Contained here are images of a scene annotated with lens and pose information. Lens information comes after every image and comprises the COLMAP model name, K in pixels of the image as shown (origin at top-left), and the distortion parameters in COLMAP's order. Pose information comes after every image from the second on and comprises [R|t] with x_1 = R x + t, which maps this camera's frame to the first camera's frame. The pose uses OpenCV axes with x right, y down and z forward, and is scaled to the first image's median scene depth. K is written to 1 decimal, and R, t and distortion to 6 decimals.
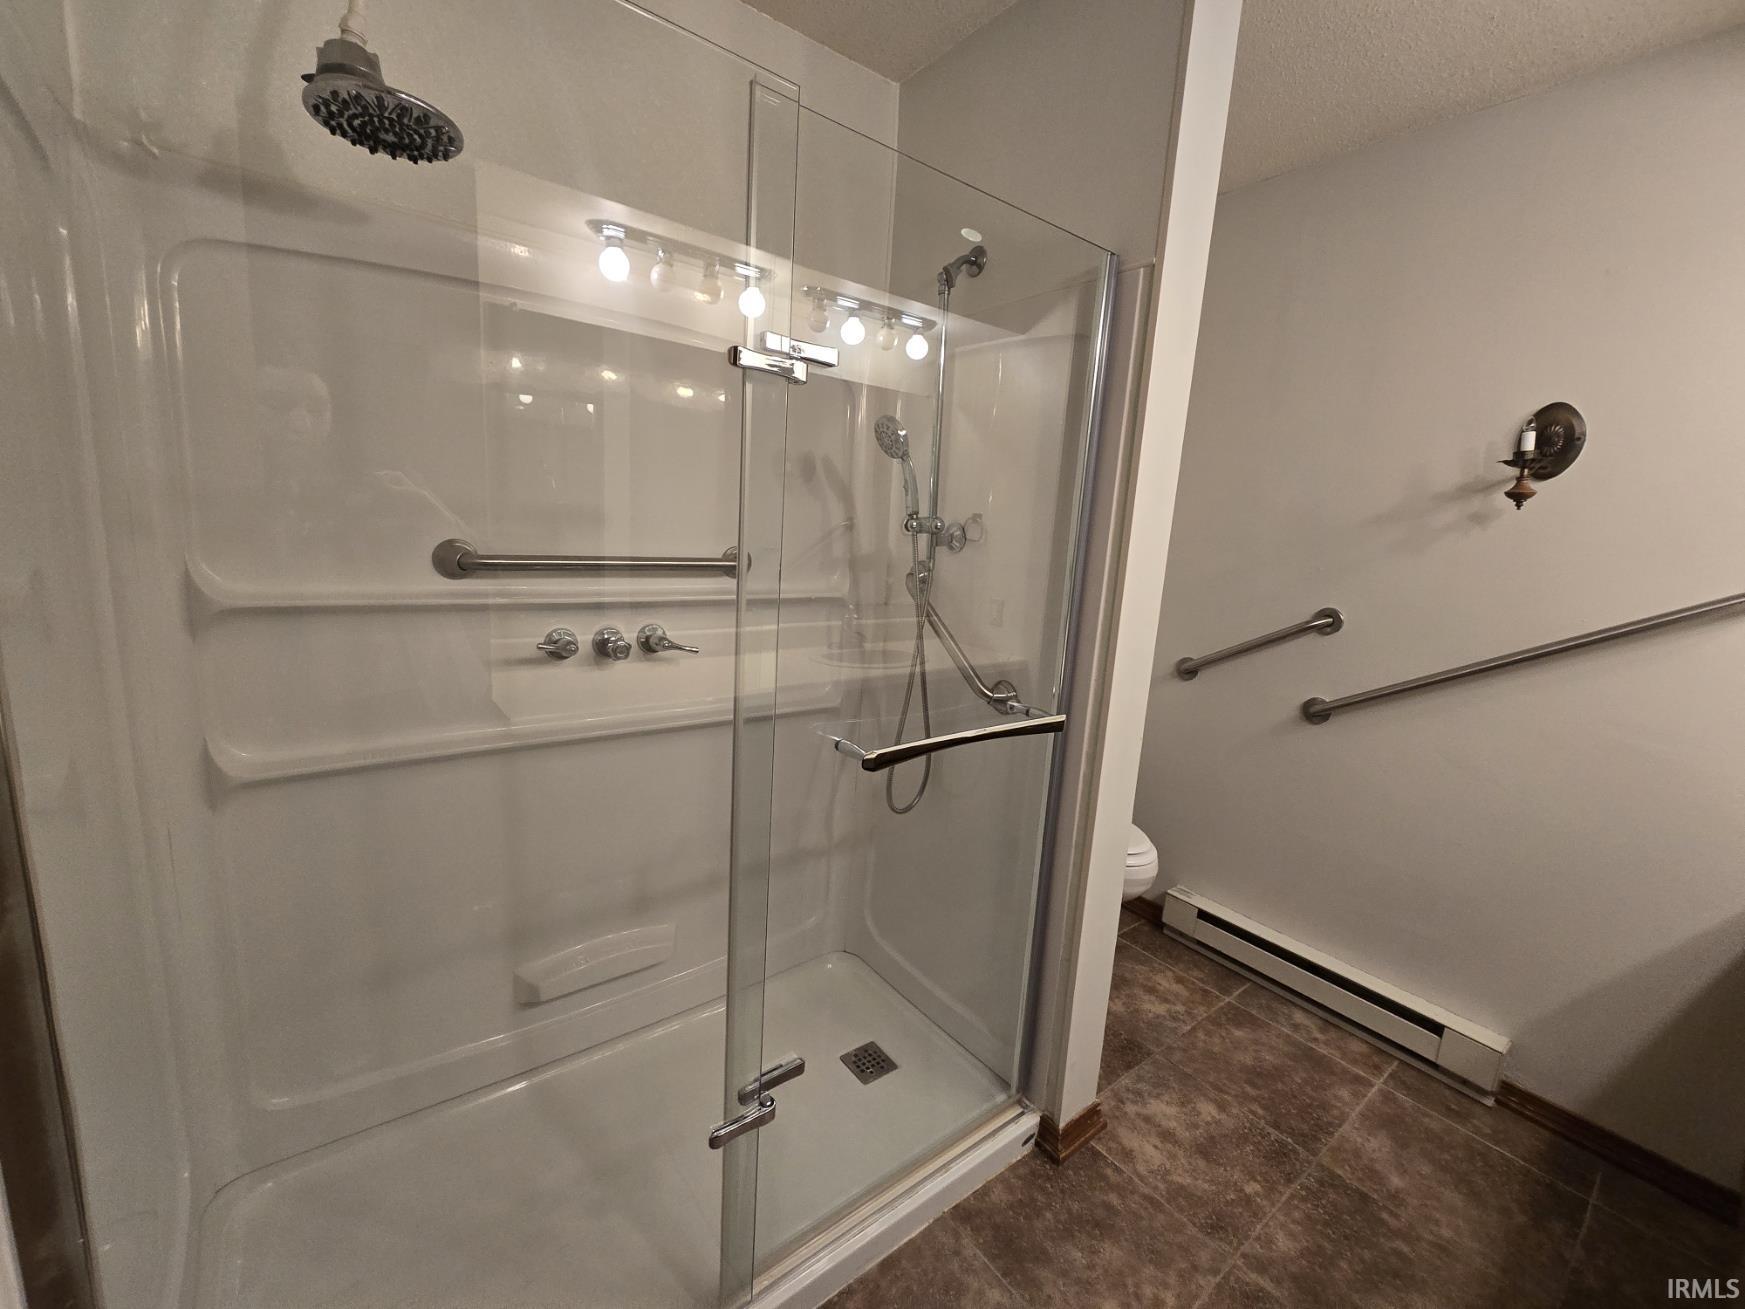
lens RADIAL K [[713.1, 0, 874.5], [0, 713.1, 655.9], [0, 0, 1]] dist [0.000689, 0.000267]
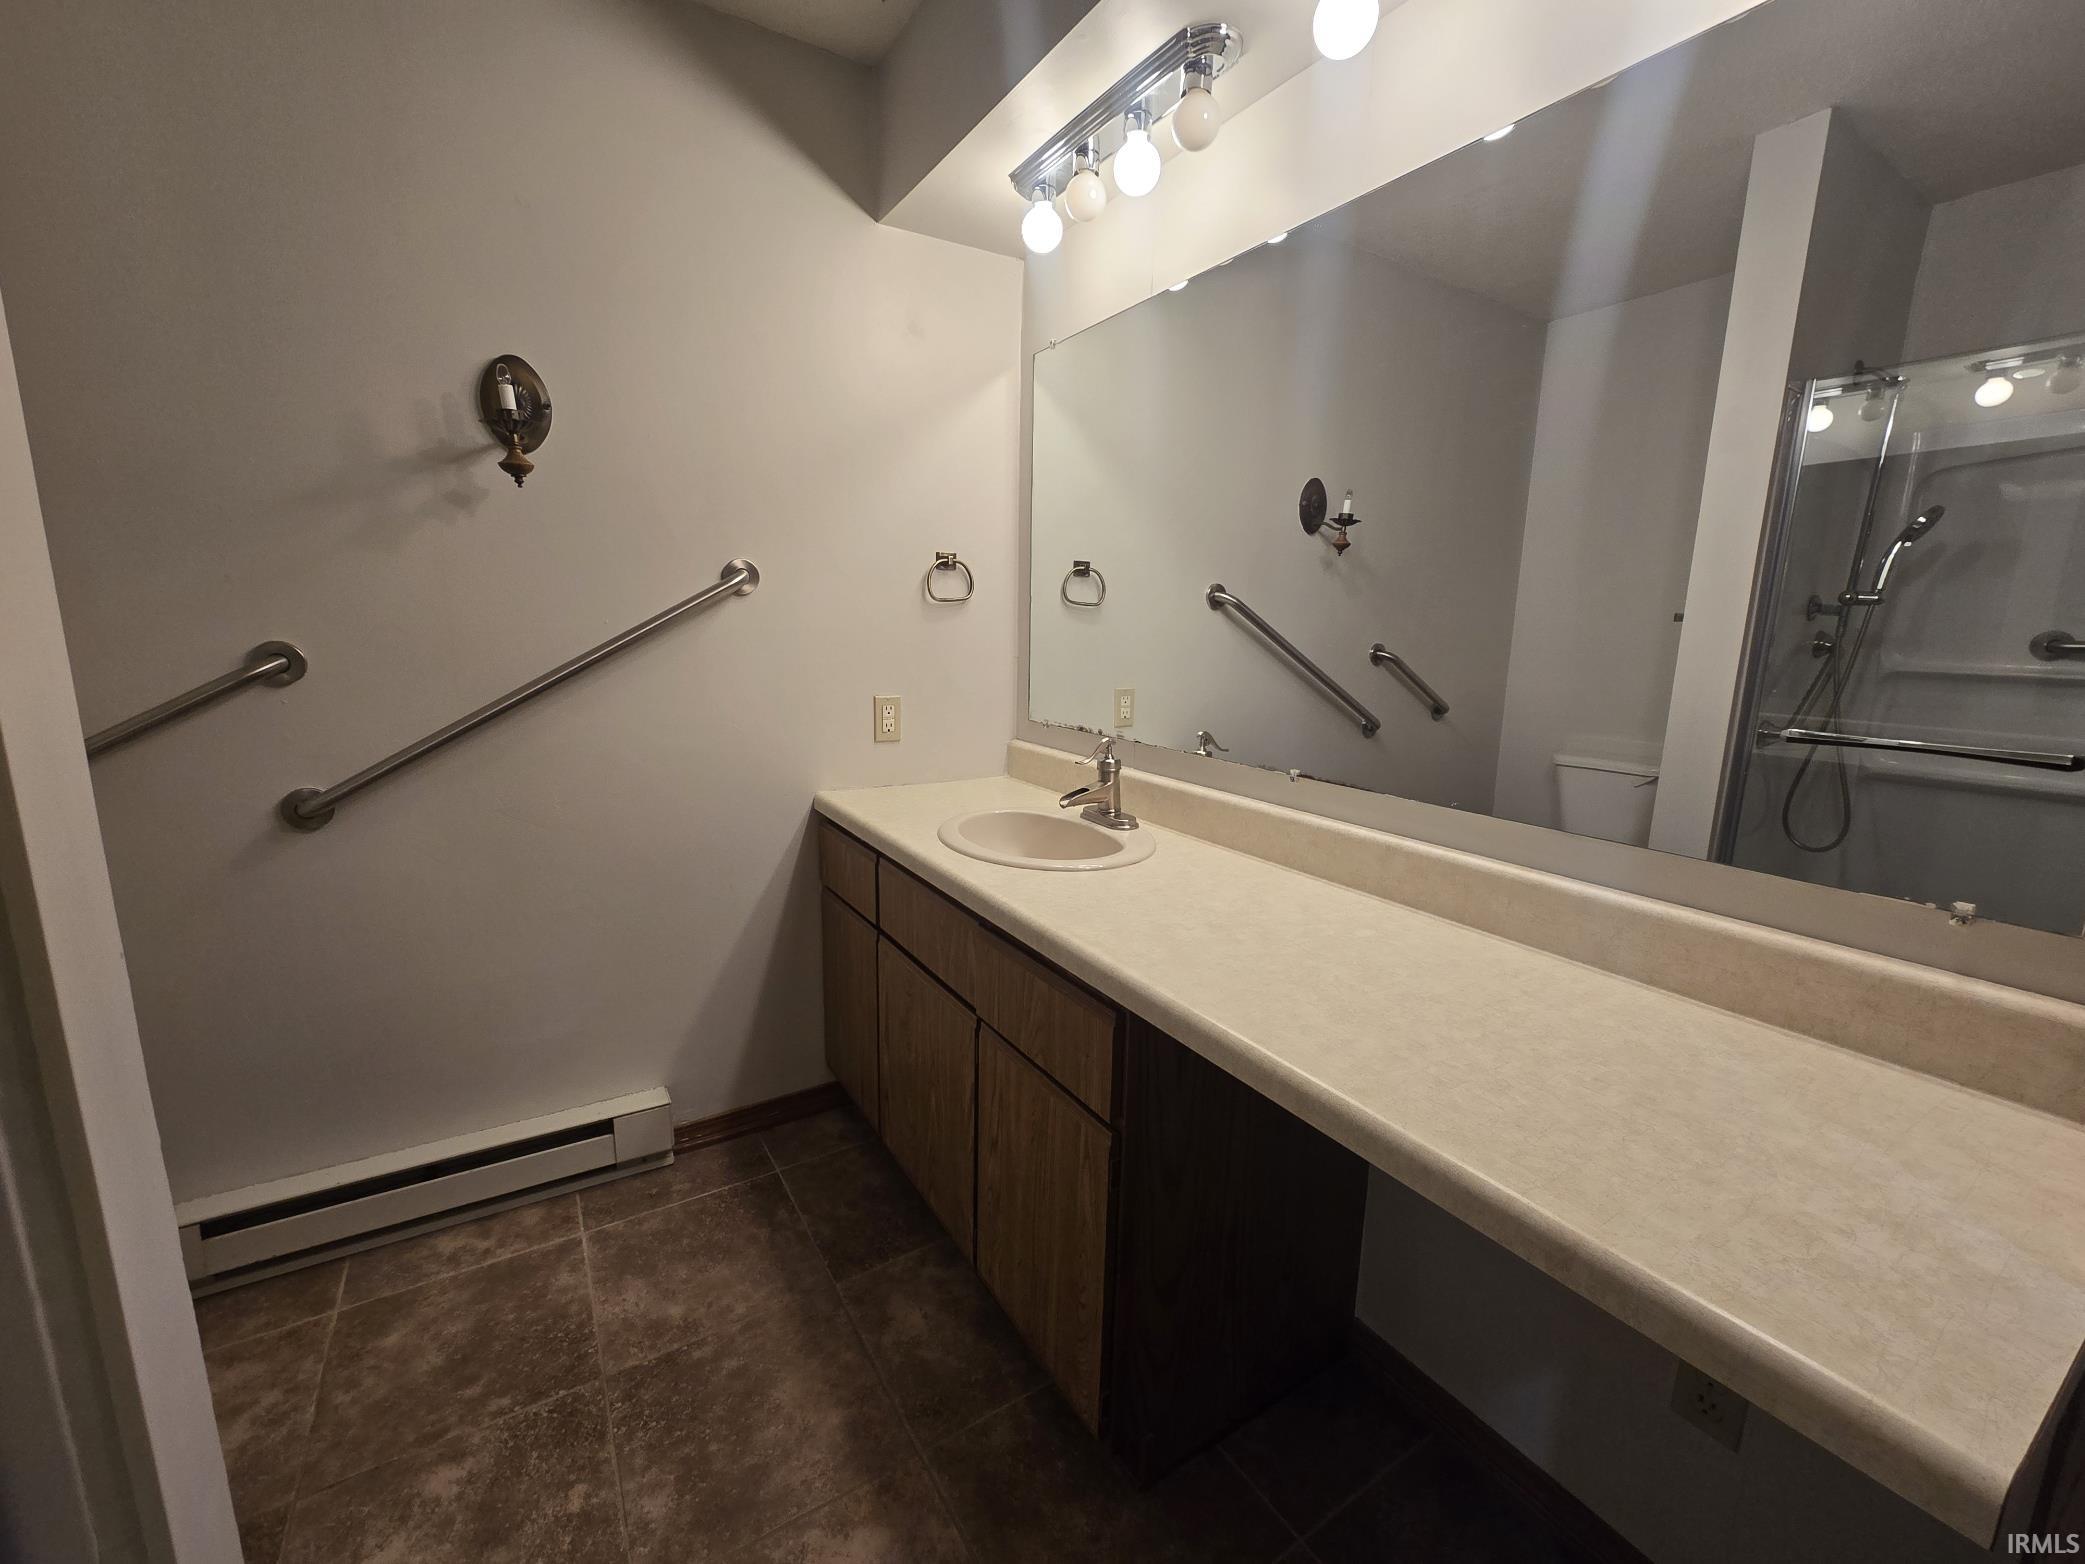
lens RADIAL K [[856.7, 0, 1037.4], [0, 856.7, 786.9], [0, 0, 1]] dist [-0.003110, 0.002126]
pose [[0.104251, -0.247643, 0.963226, -0.031515], [0.169827, 0.958712, 0.228102, -0.005087], [-0.979944, 0.139802, 0.142003, 0.325549]]
